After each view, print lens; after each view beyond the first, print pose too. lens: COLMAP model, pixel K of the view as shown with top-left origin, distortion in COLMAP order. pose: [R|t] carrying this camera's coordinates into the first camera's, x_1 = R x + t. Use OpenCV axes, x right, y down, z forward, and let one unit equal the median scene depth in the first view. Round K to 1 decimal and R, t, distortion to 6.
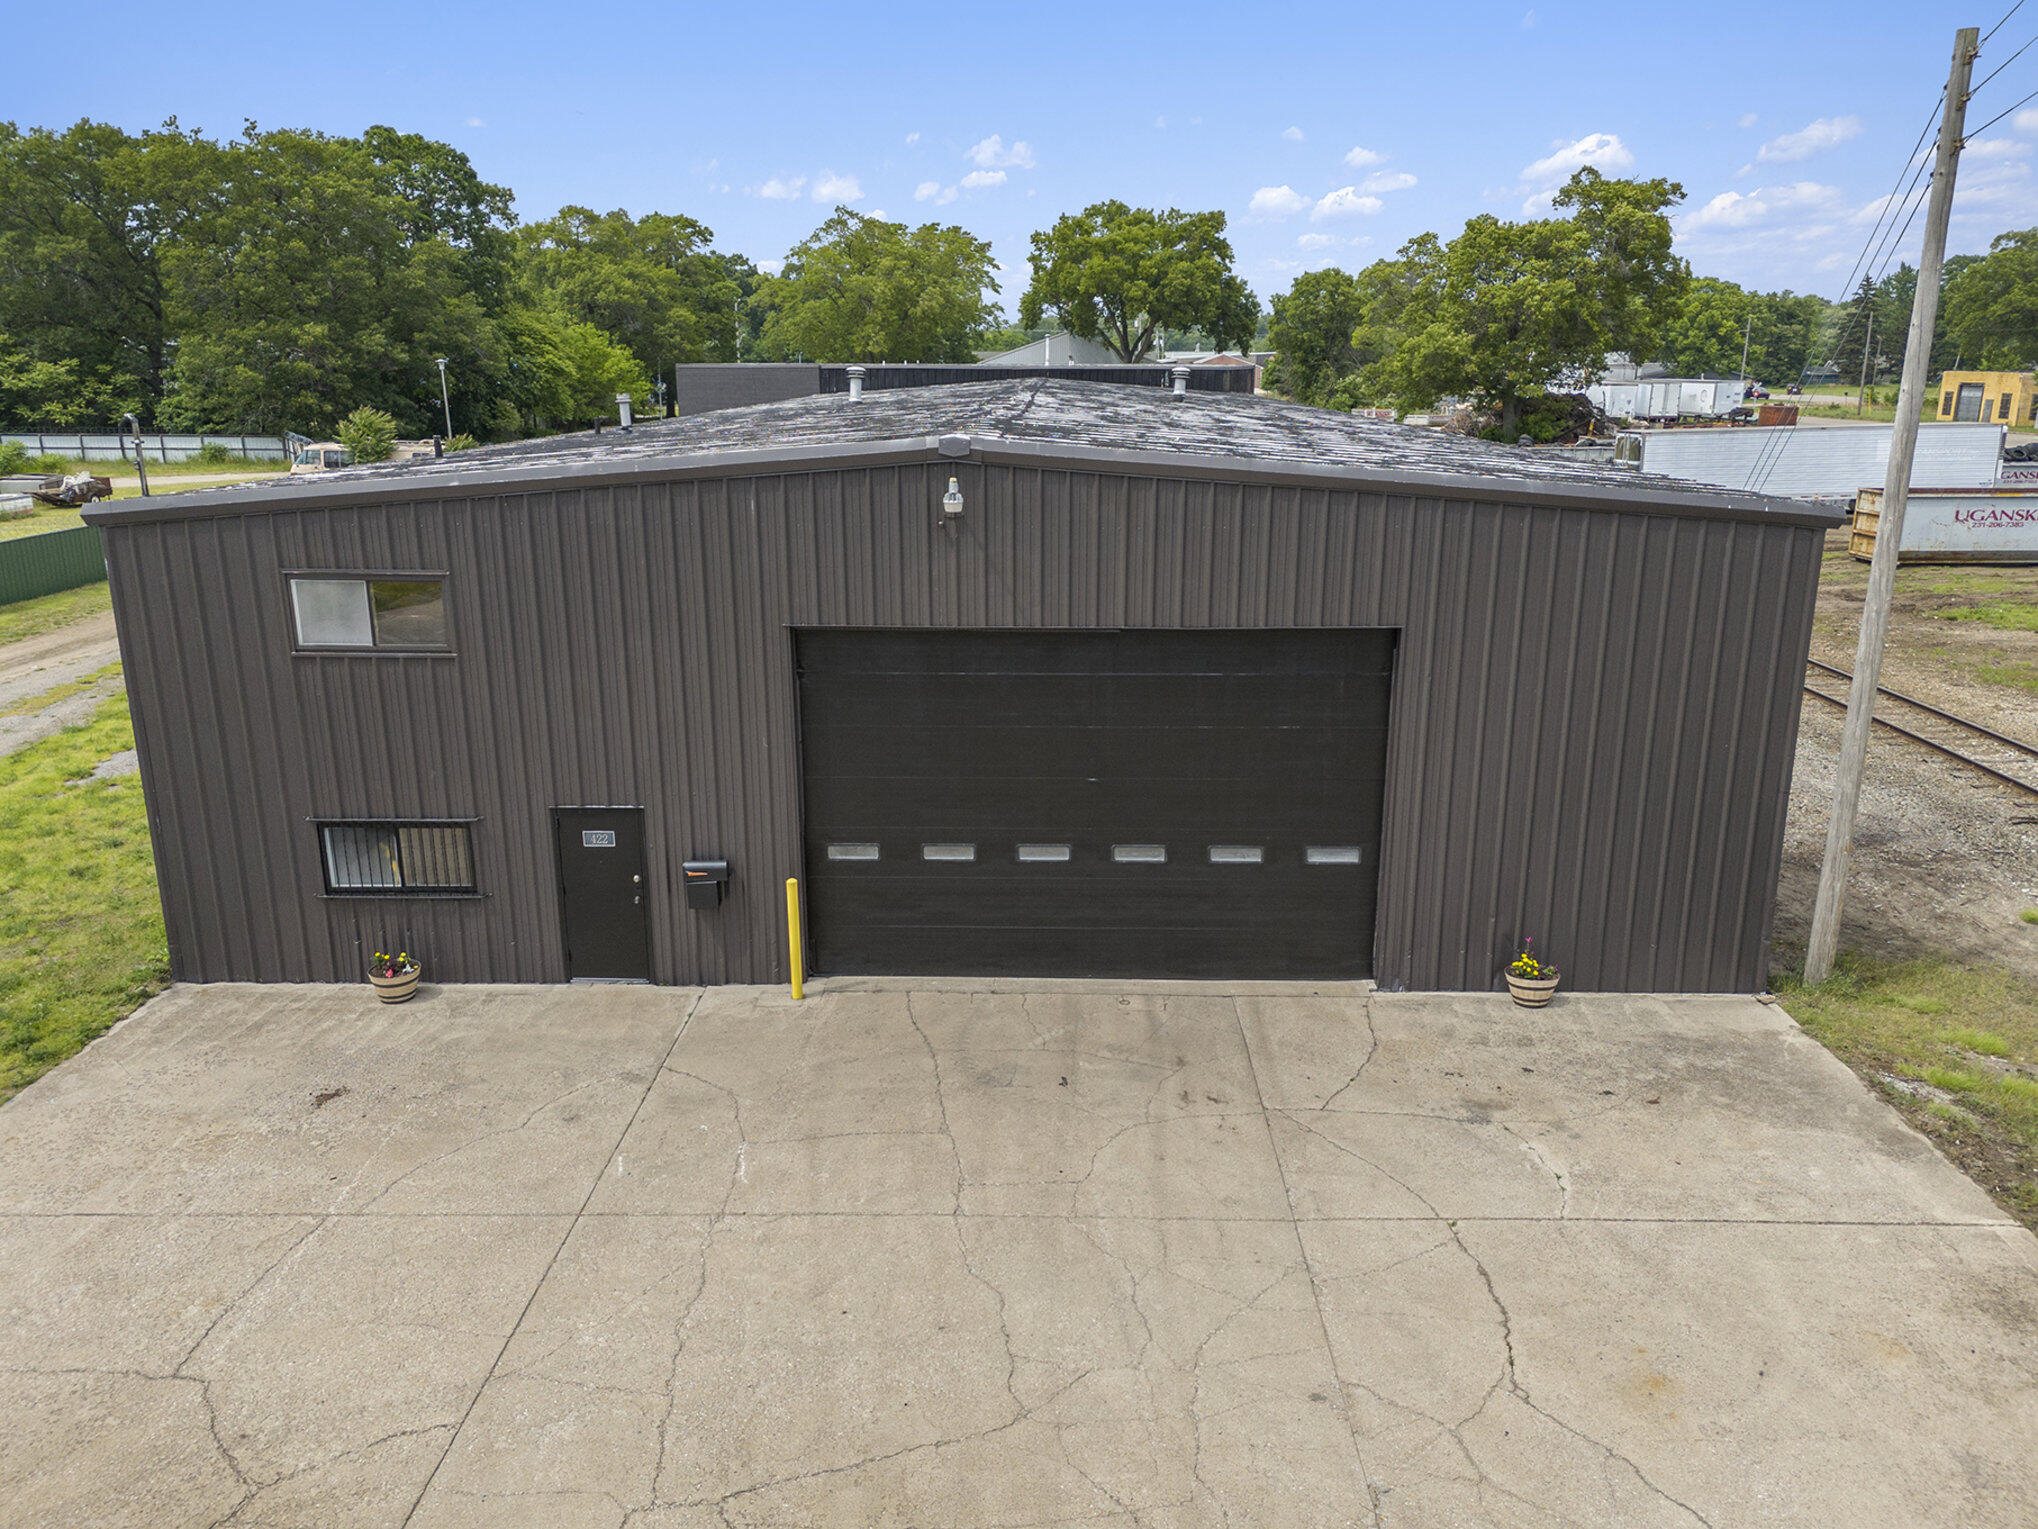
lens RADIAL K [[1495.6, 0, 1028.5], [0, 1495.6, 768.2], [0, 0, 1]] dist [0.062200, -0.053480]
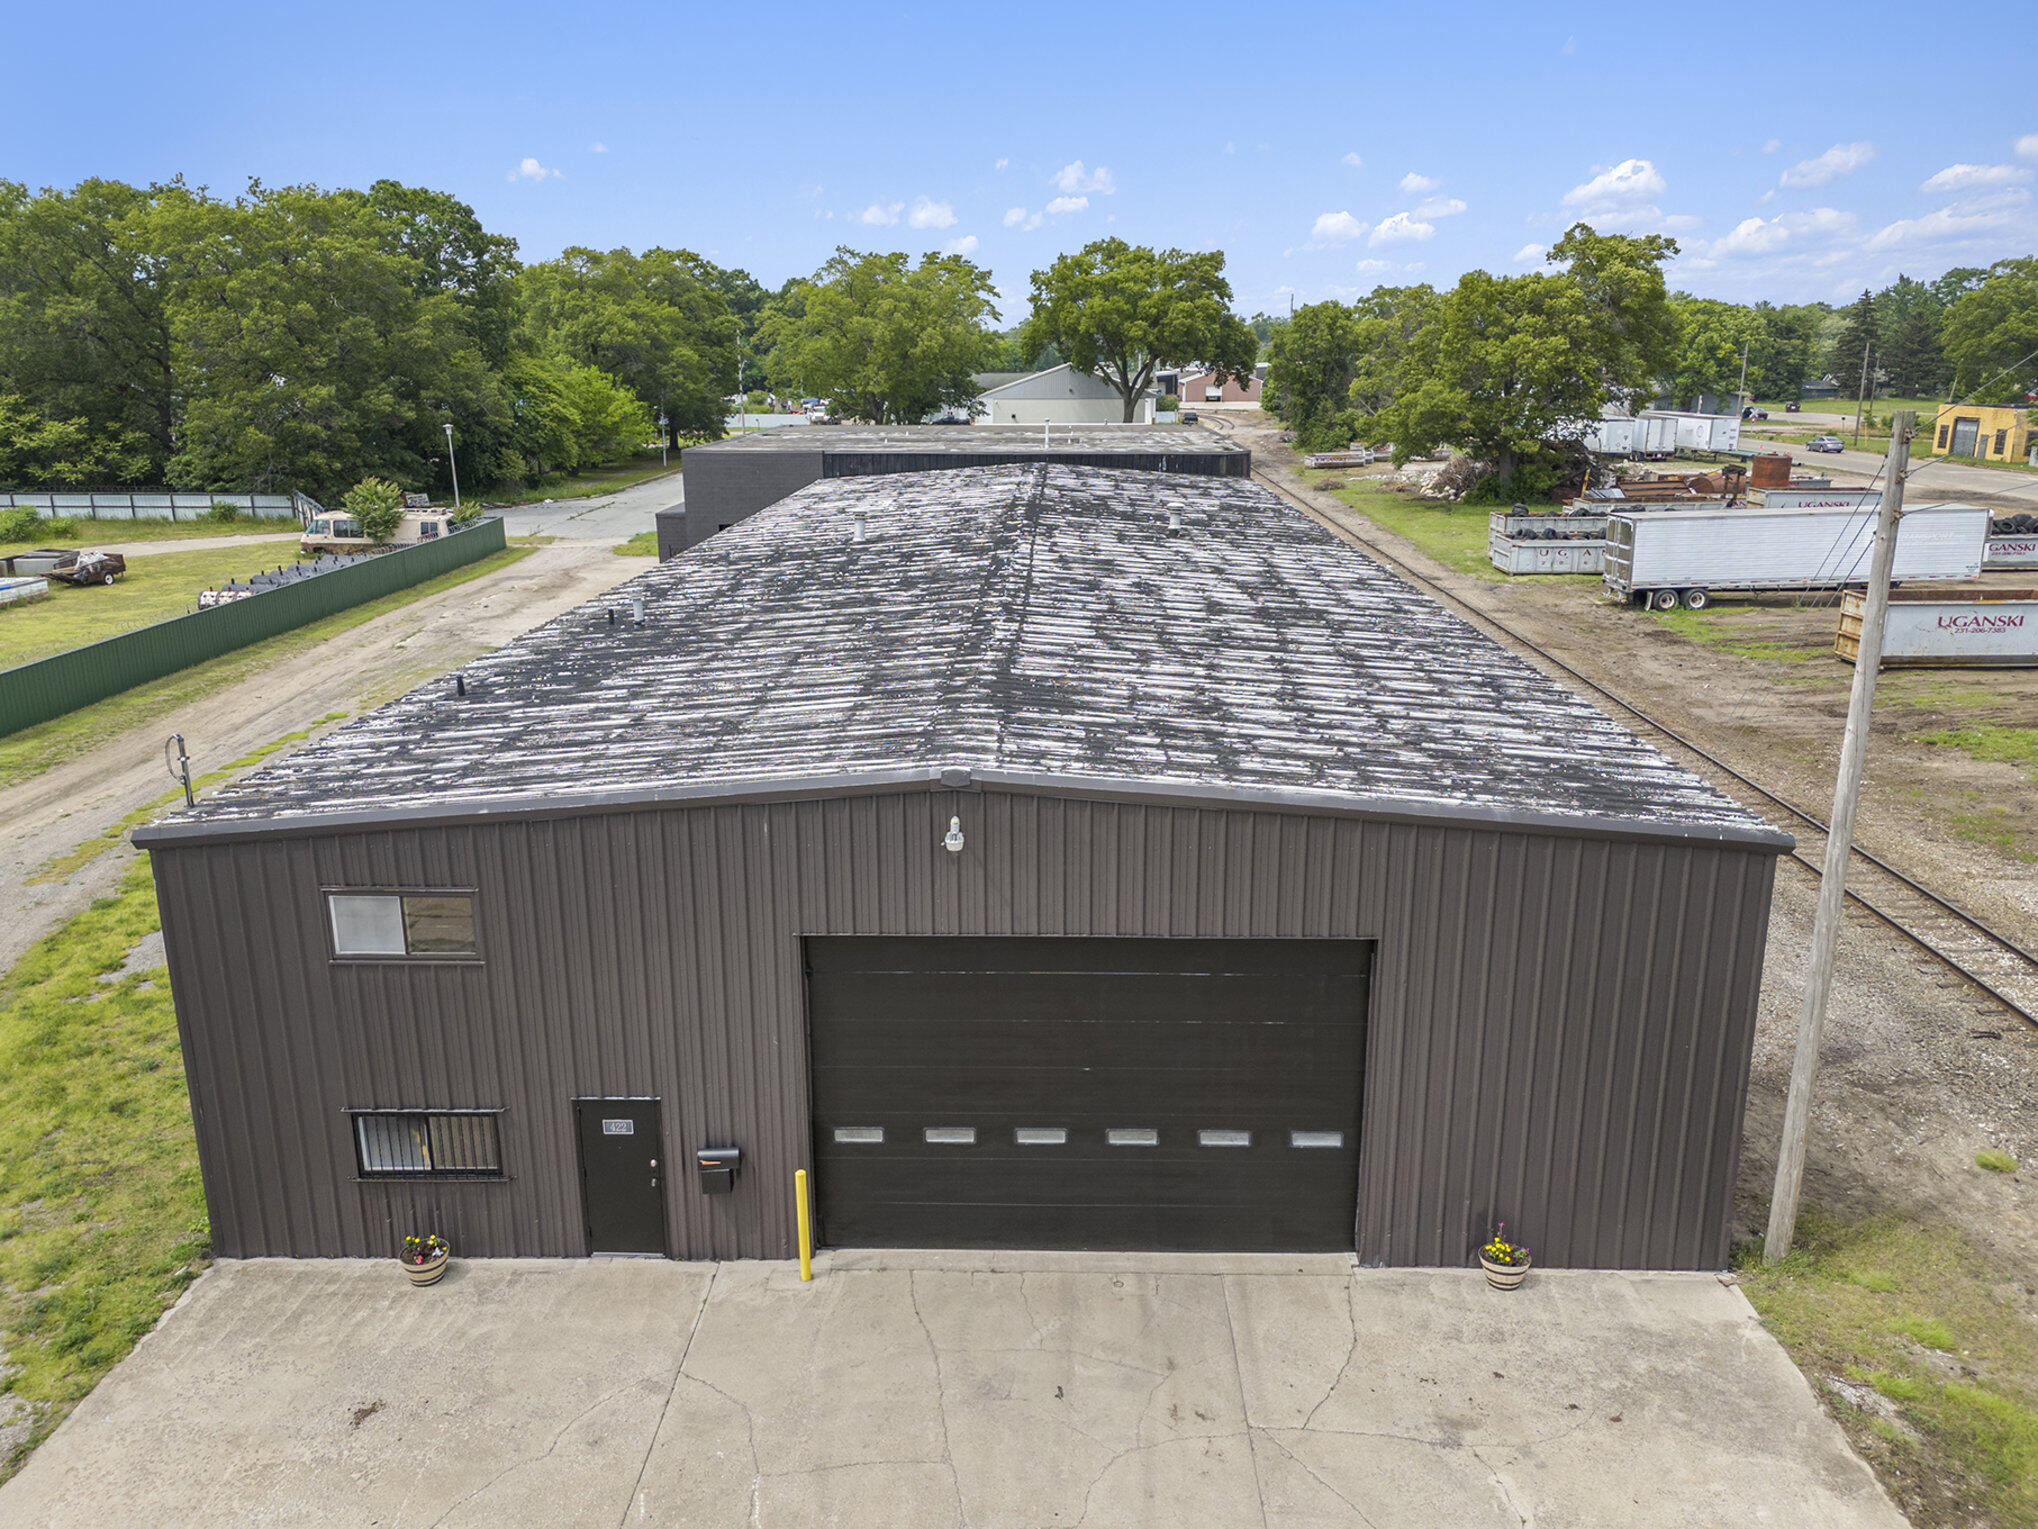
lens RADIAL K [[1495.6, 0, 1028.5], [0, 1495.6, 766.6], [0, 0, 1]] dist [0.062200, -0.053480]
pose [[0.999997, -0.002250, -0.001297, 0.002908], [0.002253, 0.999995, 0.002306, -0.167560], [0.001292, -0.002309, 0.999997, -0.044078]]
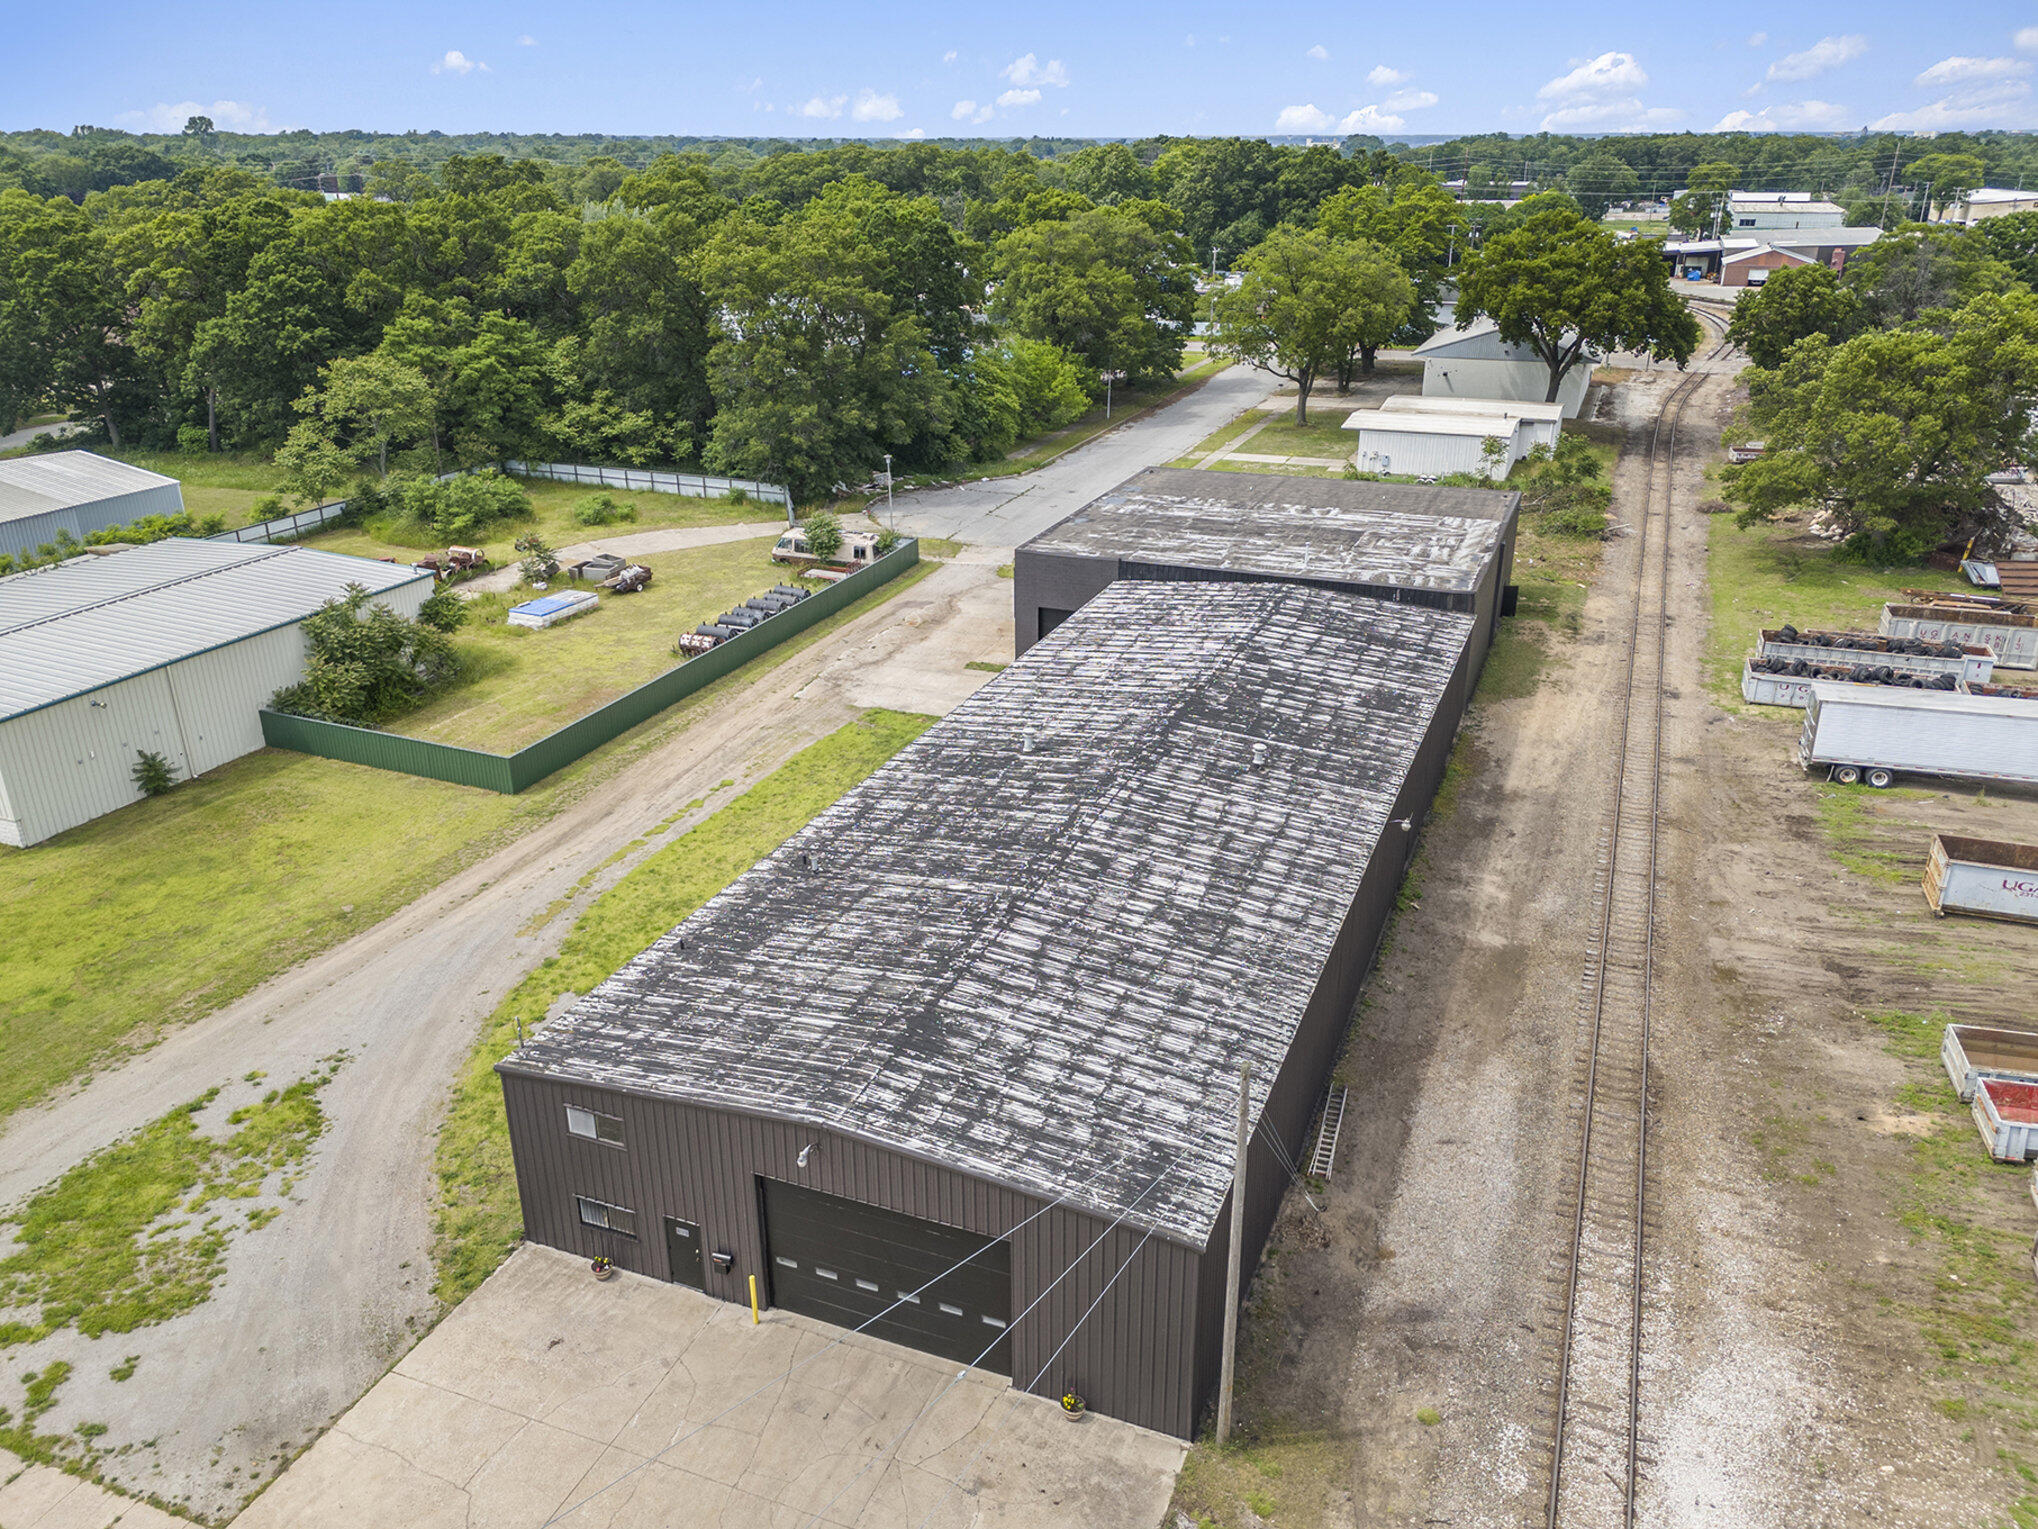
lens RADIAL K [[1495.6, 0, 1029.1], [0, 1495.6, 779.0], [0, 0, 1]] dist [0.062200, -0.053480]
pose [[0.936352, 0.135017, -0.324060, 0.660689], [-0.089493, 0.984390, 0.151552, -0.798634], [0.339464, -0.112905, 0.933818, -0.660738]]
